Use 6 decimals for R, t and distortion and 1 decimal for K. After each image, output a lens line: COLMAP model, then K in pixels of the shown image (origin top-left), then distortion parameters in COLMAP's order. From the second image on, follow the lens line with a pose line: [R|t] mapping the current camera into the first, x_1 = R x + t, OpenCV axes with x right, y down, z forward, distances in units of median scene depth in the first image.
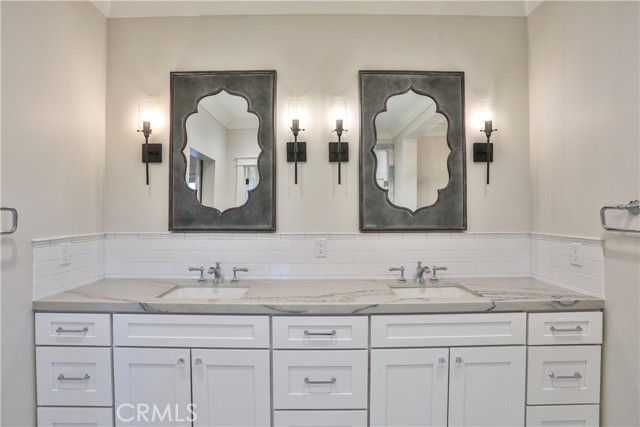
lens RADIAL K [[329.4, 0, 316.4], [0, 329.4, 212.0], [0, 0, 1]] dist [-0.074397, 0.027430]
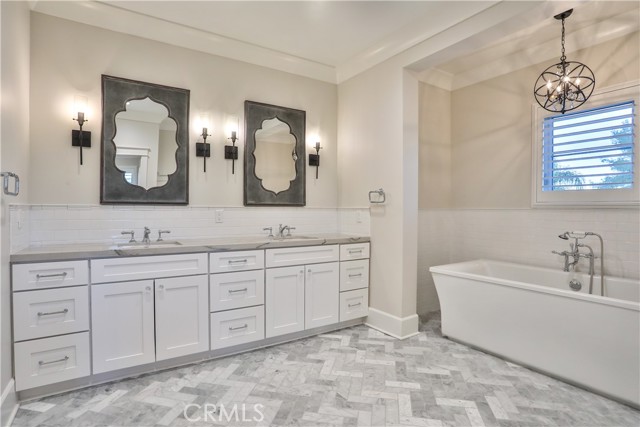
lens RADIAL K [[329.4, 0, 316.4], [0, 329.4, 212.0], [0, 0, 1]] dist [-0.074397, 0.027430]
pose [[0.838958, 0.000152, 0.544196, -0.427002], [-0.004771, 0.999964, 0.007076, 0.078553], [-0.544175, -0.008533, 0.838928, -0.473761]]
